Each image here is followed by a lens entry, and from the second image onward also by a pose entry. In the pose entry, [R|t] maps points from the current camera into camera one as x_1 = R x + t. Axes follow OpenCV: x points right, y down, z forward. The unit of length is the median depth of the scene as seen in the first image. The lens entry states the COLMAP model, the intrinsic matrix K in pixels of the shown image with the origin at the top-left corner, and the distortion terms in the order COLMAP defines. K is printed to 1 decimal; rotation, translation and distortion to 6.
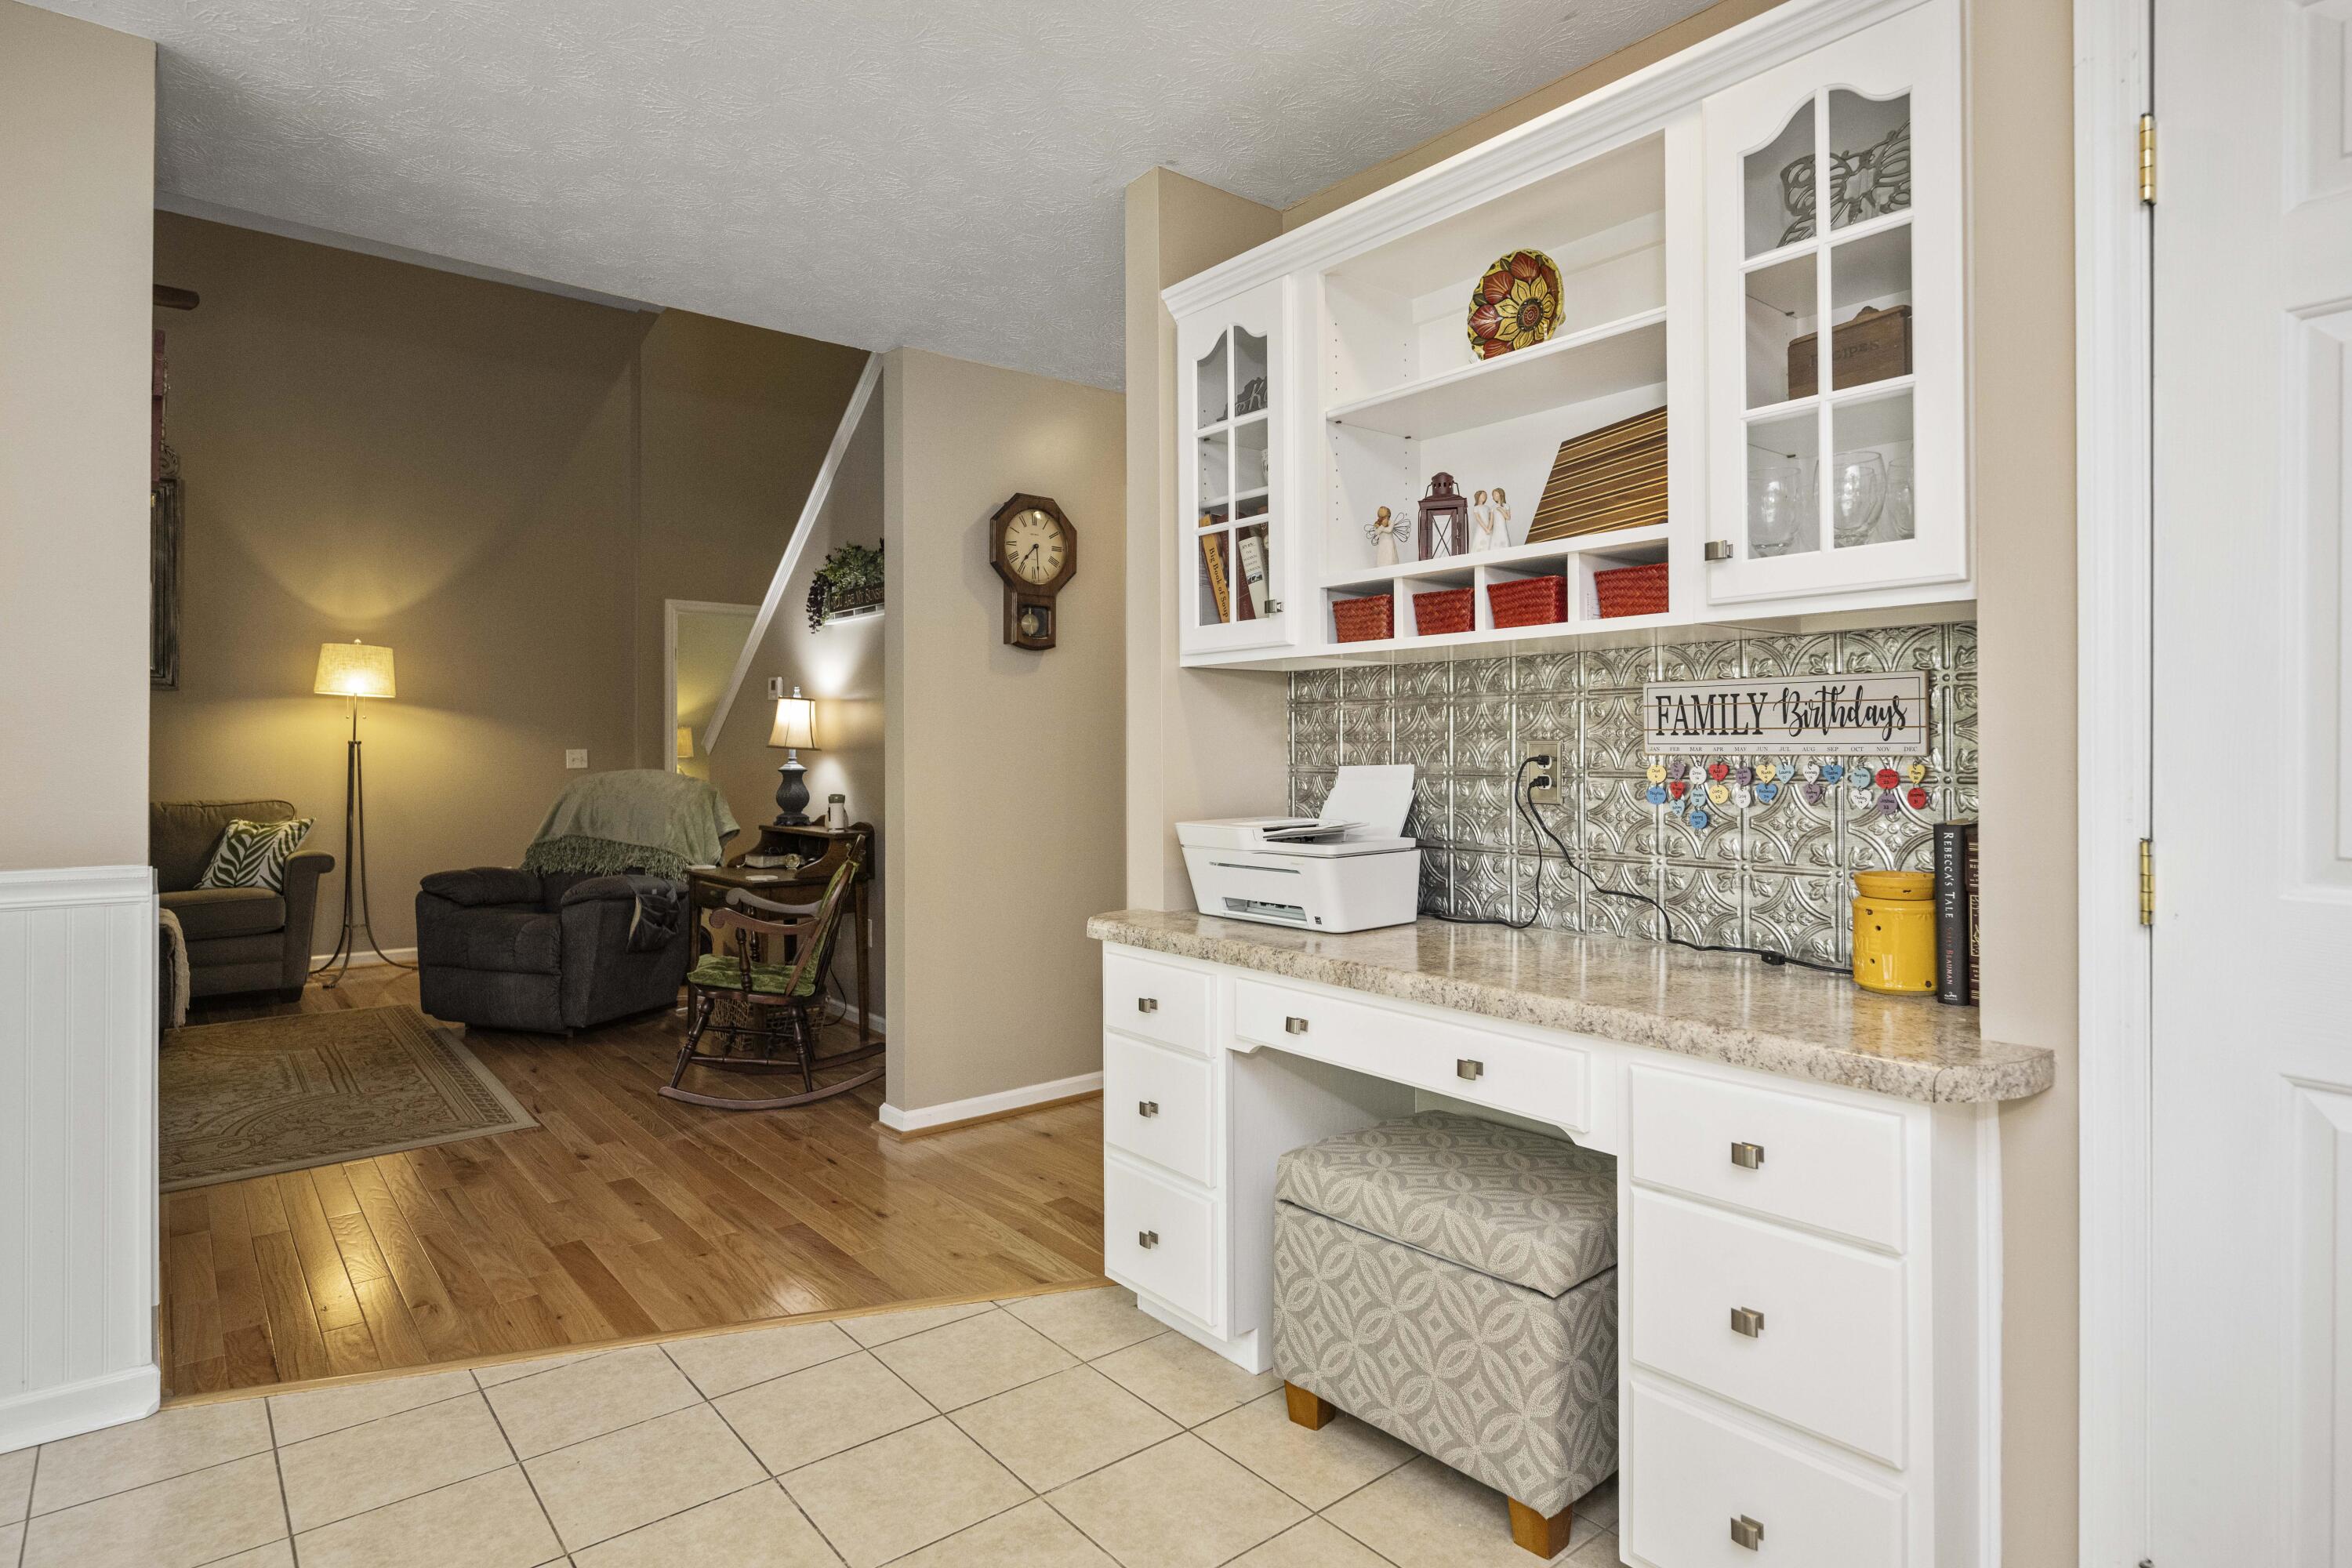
lens RADIAL K [[1241.5, 0, 1179.8], [0, 1241.5, 737.9], [0, 0, 1]] dist [0.002570, -0.001765]
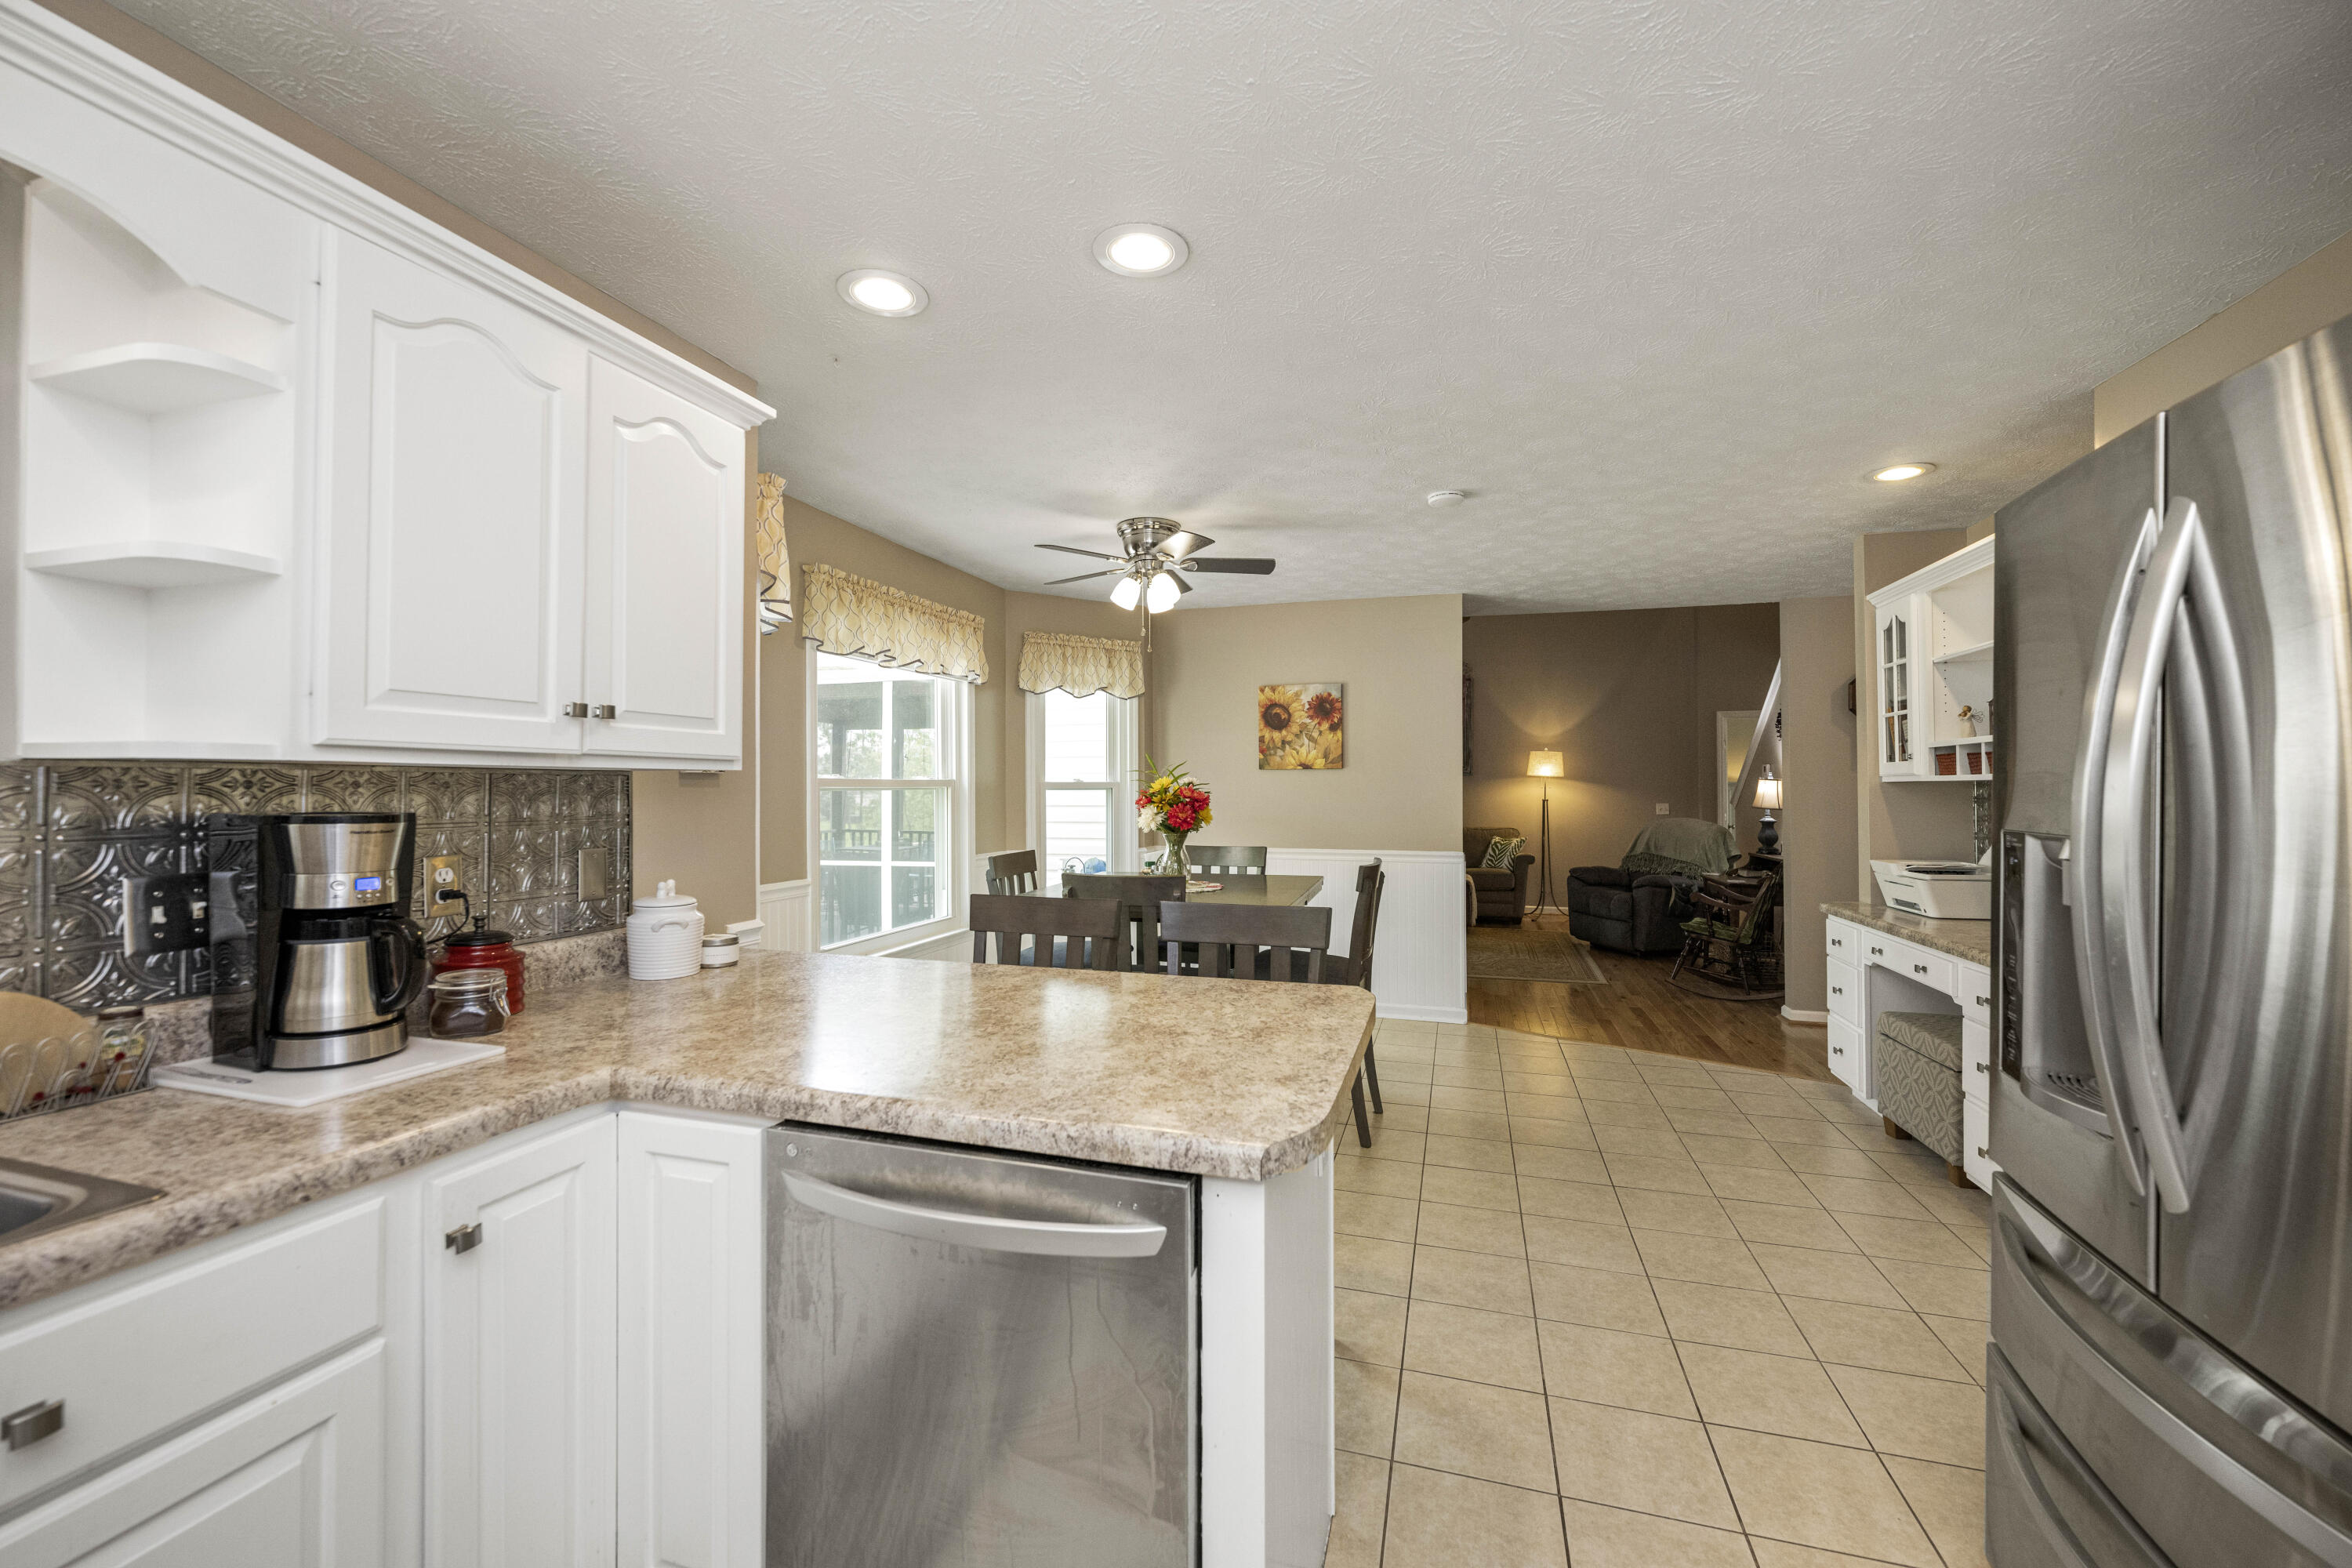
lens RADIAL K [[938.4, 0, 1168.1], [0, 938.4, 784.1], [0, 0, 1]] dist [-0.001562, -0.000457]
pose [[0.544261, -0.003573, -0.838908, 0.335122], [0.006667, 0.999978, 0.000066, -0.032242], [0.838889, -0.005629, 0.544273, -0.406306]]
